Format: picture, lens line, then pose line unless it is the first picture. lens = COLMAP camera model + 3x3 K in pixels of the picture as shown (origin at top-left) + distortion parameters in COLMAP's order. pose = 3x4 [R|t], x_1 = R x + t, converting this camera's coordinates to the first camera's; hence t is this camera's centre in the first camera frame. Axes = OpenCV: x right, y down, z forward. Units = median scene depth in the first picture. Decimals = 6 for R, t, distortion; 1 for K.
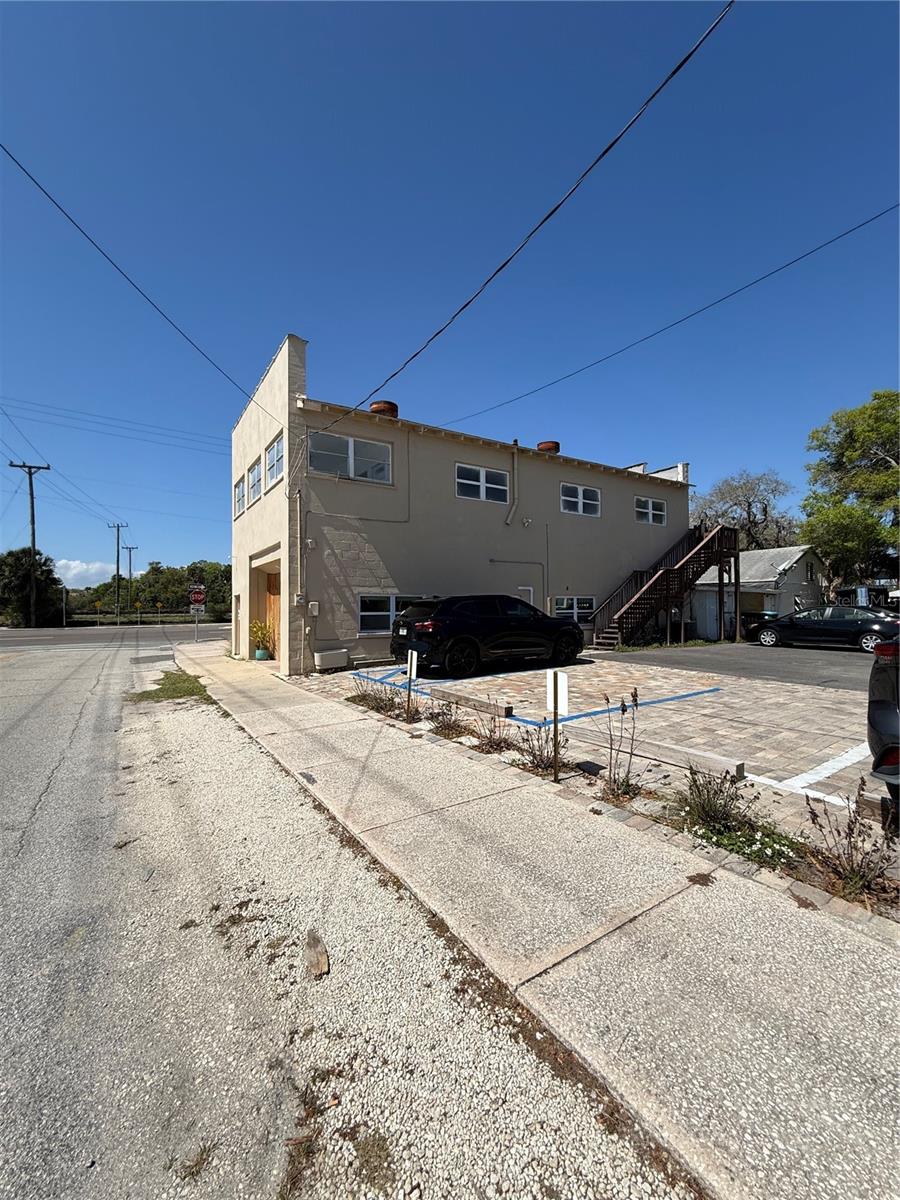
lens RADIAL K [[481.4, 0, 450.0], [0, 481.4, 600.0], [0, 0, 1]] dist [0.000317, -0.000117]
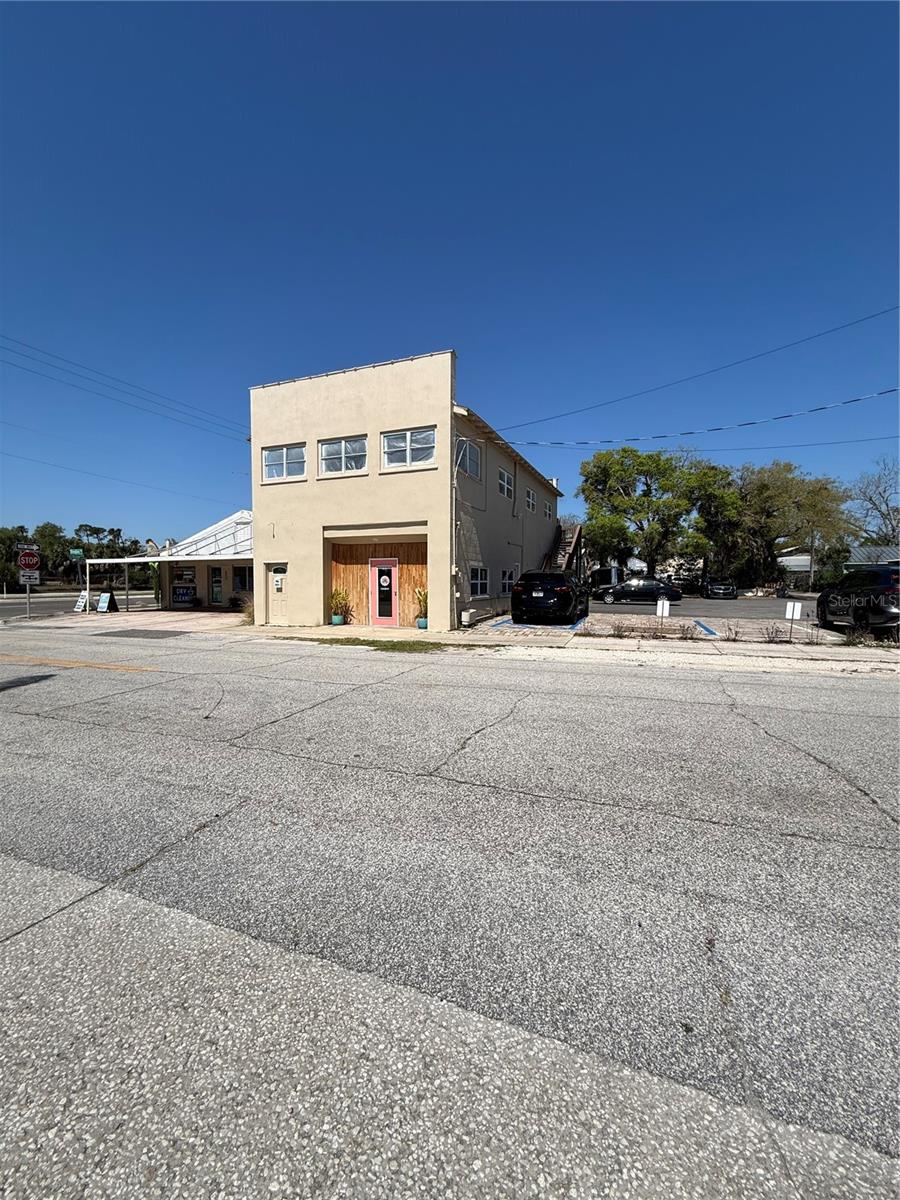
lens RADIAL K [[481.4, 0, 450.0], [0, 481.4, 600.0], [0, 0, 1]] dist [0.000317, -0.000117]
pose [[0.827844, -0.021240, 0.560556, -0.711377], [-0.015187, 0.998068, 0.060247, 0.000747], [-0.560753, -0.058389, 0.825922, -0.019461]]
